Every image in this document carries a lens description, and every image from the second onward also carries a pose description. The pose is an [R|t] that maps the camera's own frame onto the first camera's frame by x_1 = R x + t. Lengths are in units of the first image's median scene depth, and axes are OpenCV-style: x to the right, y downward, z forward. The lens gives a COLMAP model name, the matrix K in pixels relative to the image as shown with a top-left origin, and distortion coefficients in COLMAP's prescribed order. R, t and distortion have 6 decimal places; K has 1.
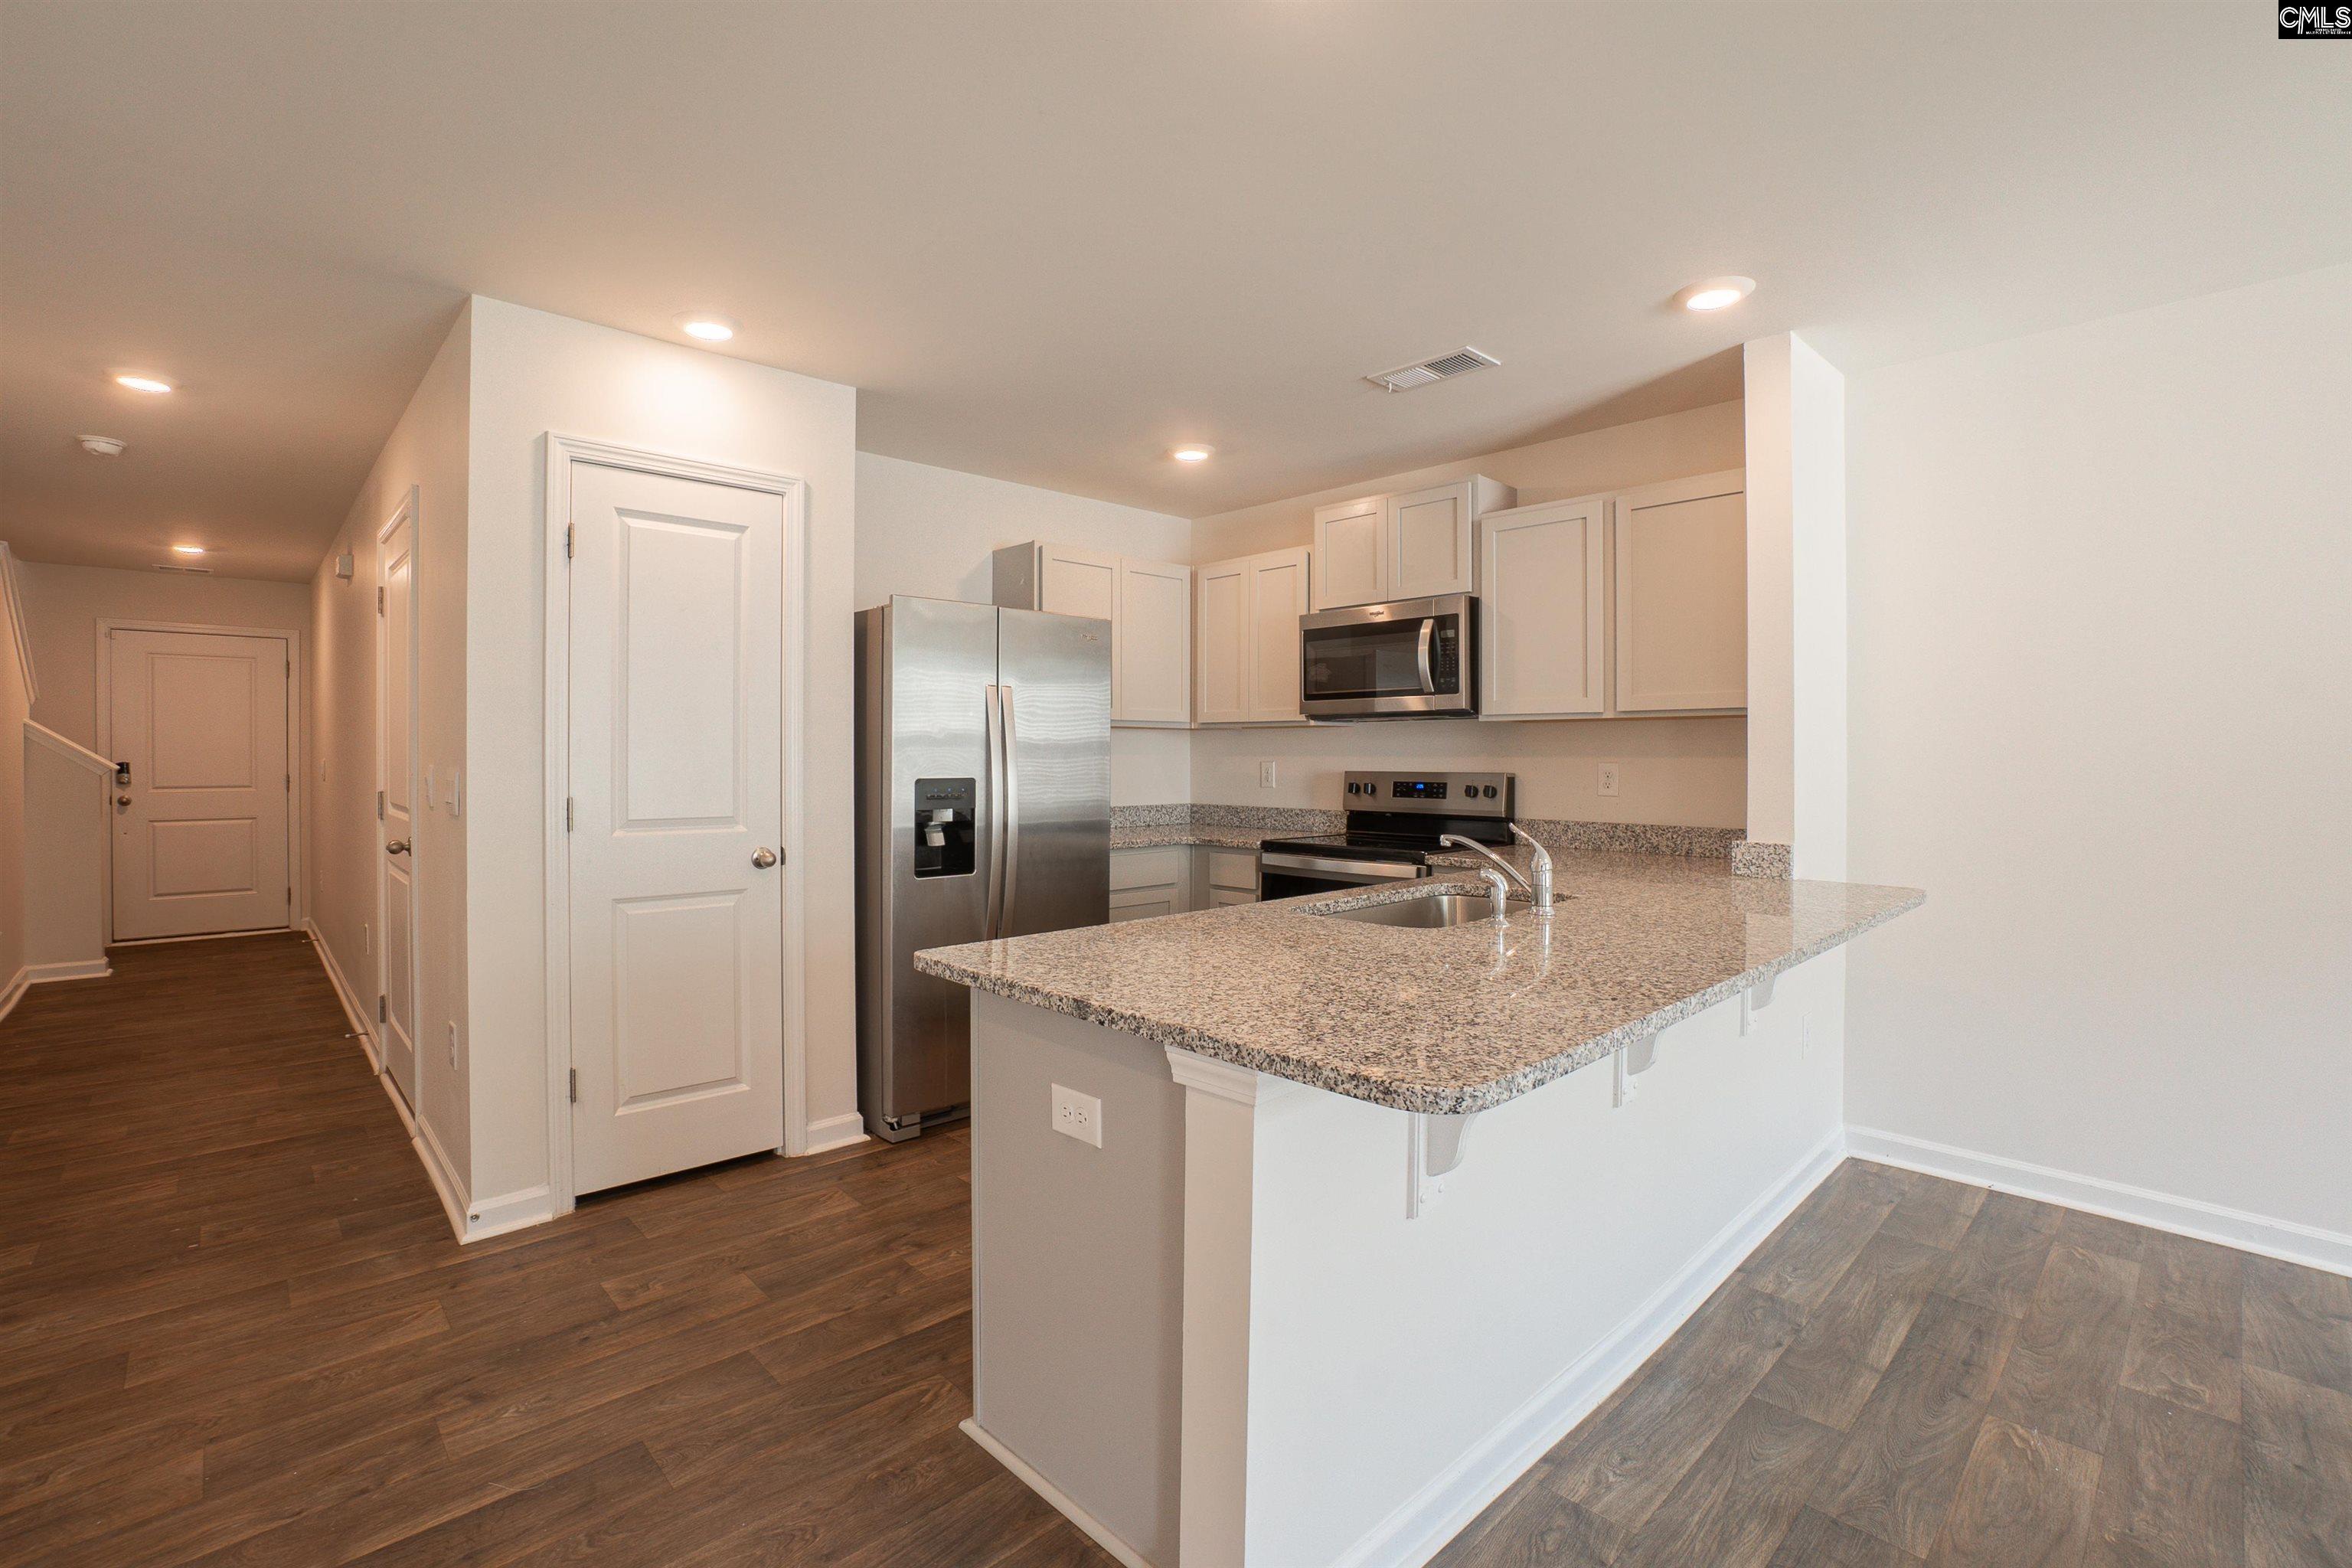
lens RADIAL K [[1043.9, 0, 1135.3], [0, 1043.9, 771.2], [0, 0, 1]] dist [-0.057678, 0.016770]
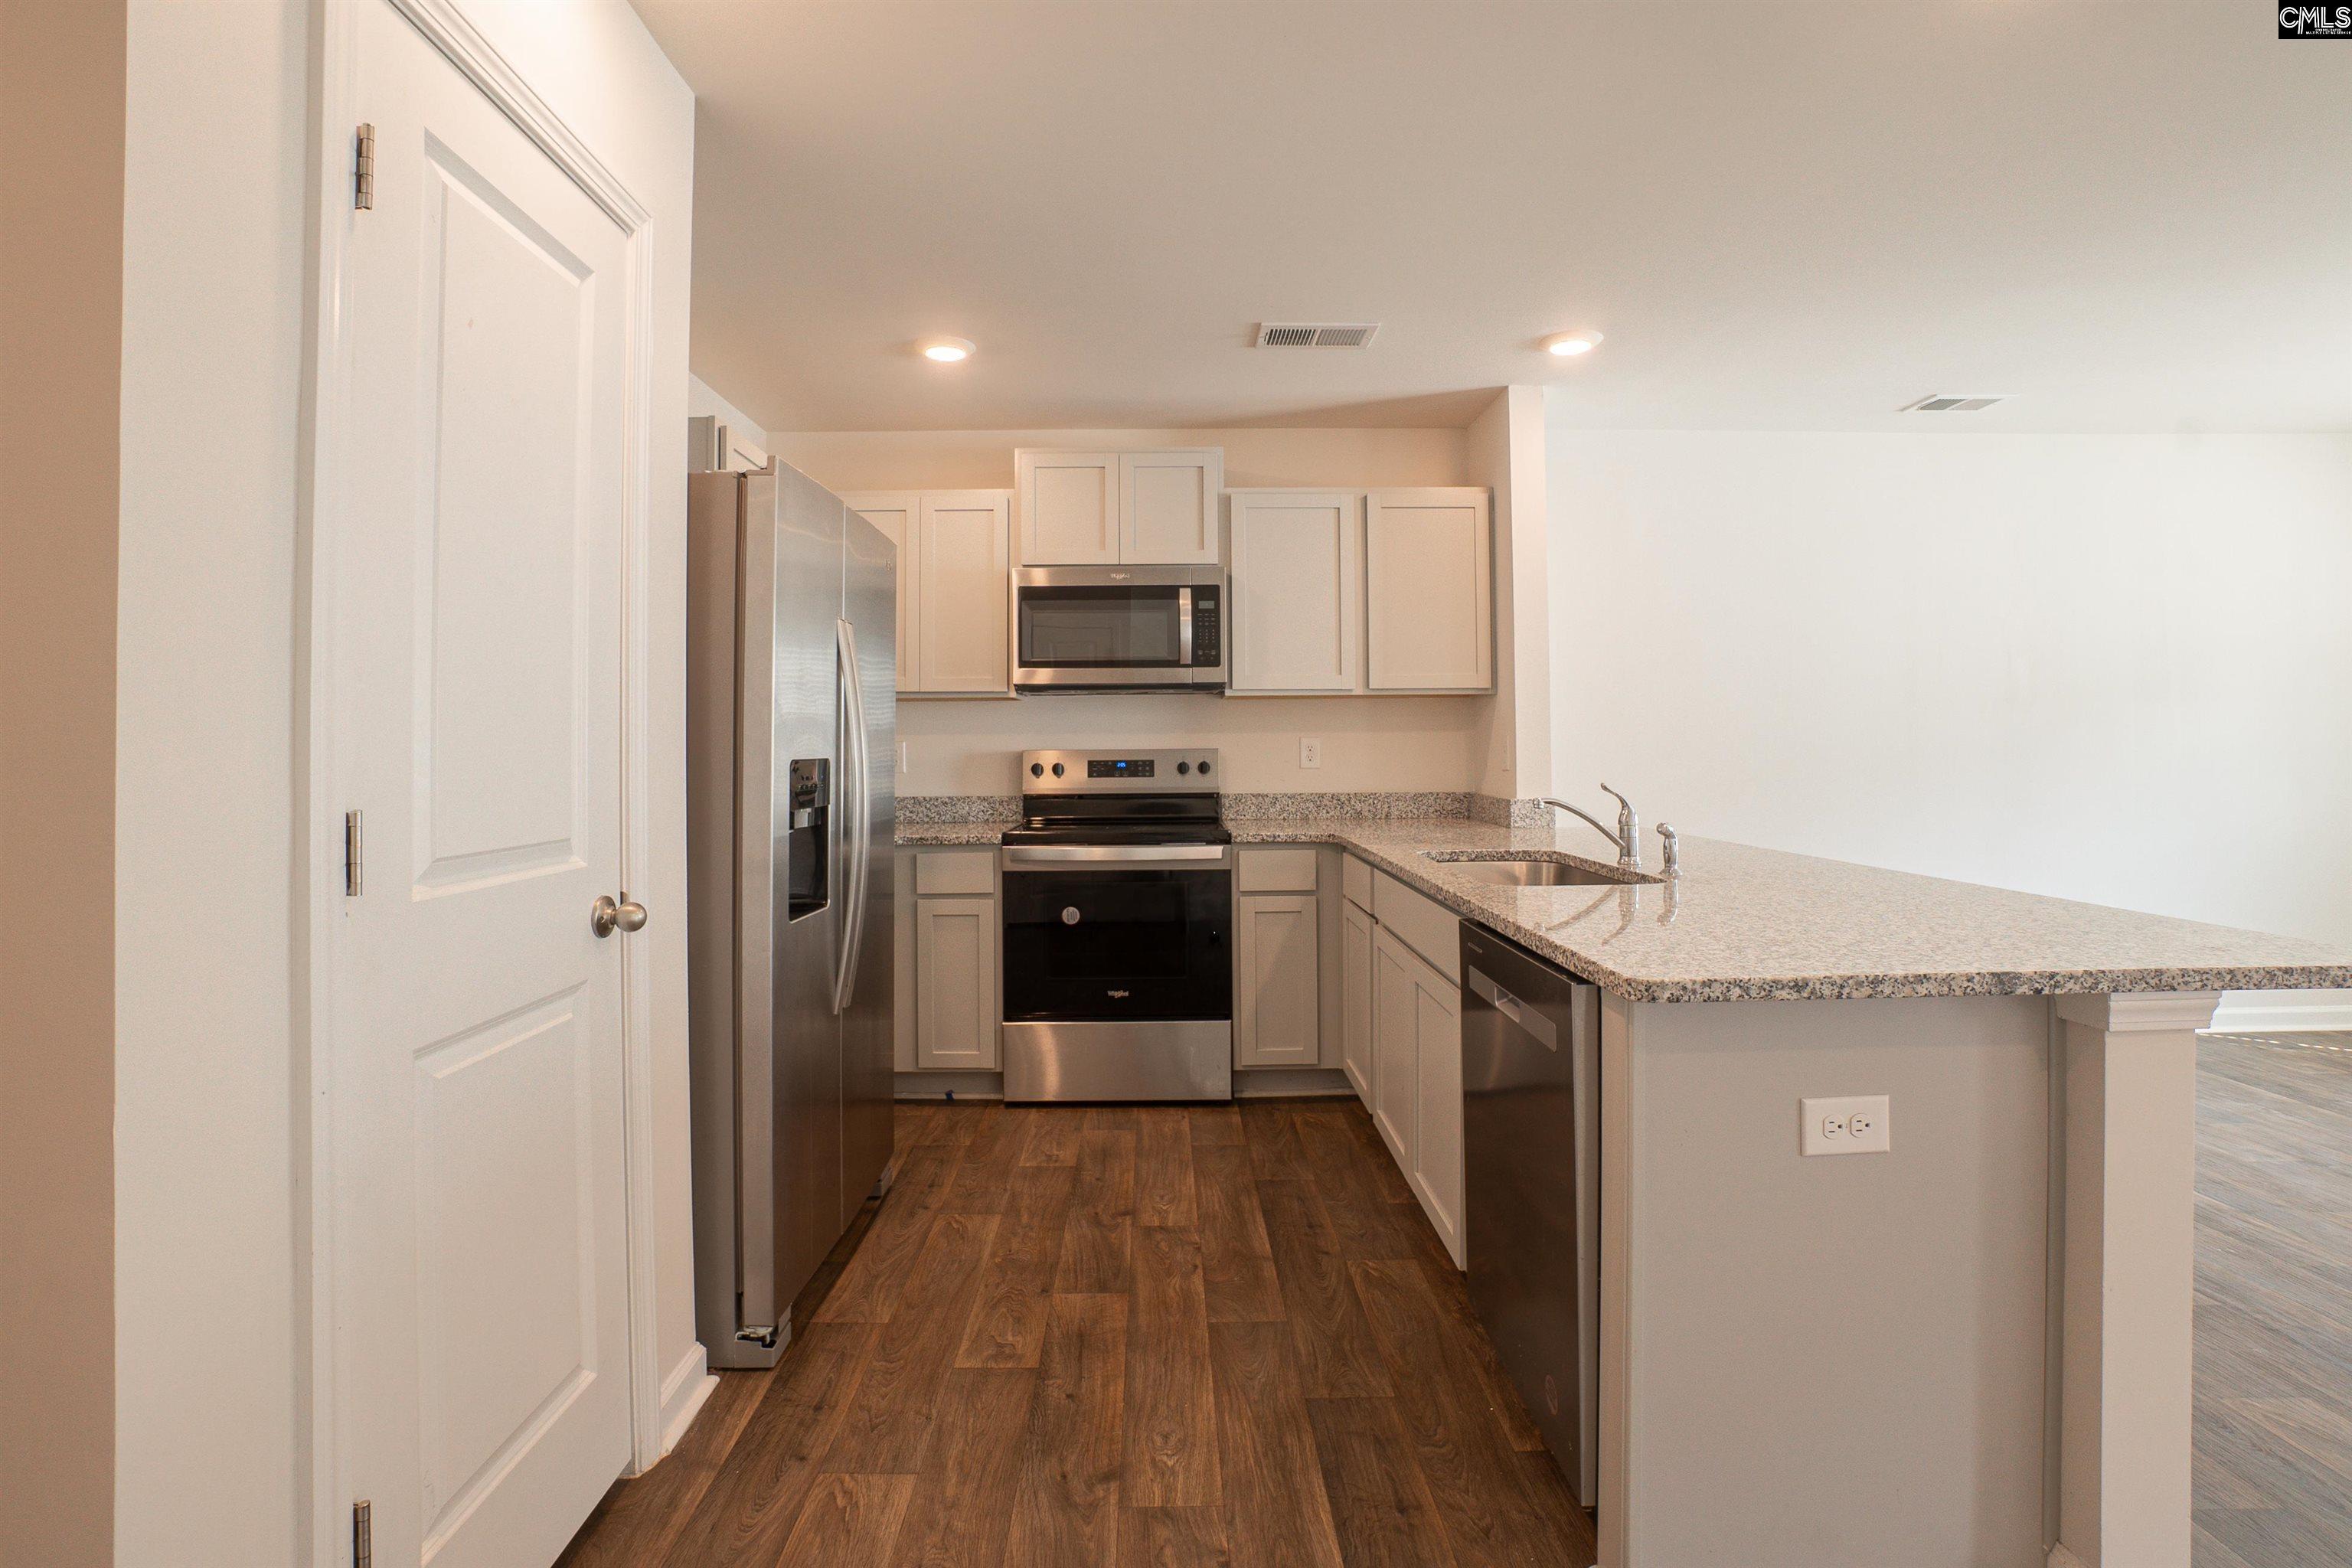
lens RADIAL K [[1043.9, 0, 1179.0], [0, 1043.9, 771.0], [0, 0, 1]] dist [-0.057678, 0.016770]
pose [[0.659034, -0.022959, 0.751762, -0.508247], [0.019513, 0.999719, 0.013425, 0.010235], [-0.751860, 0.005822, 0.659297, 0.423581]]
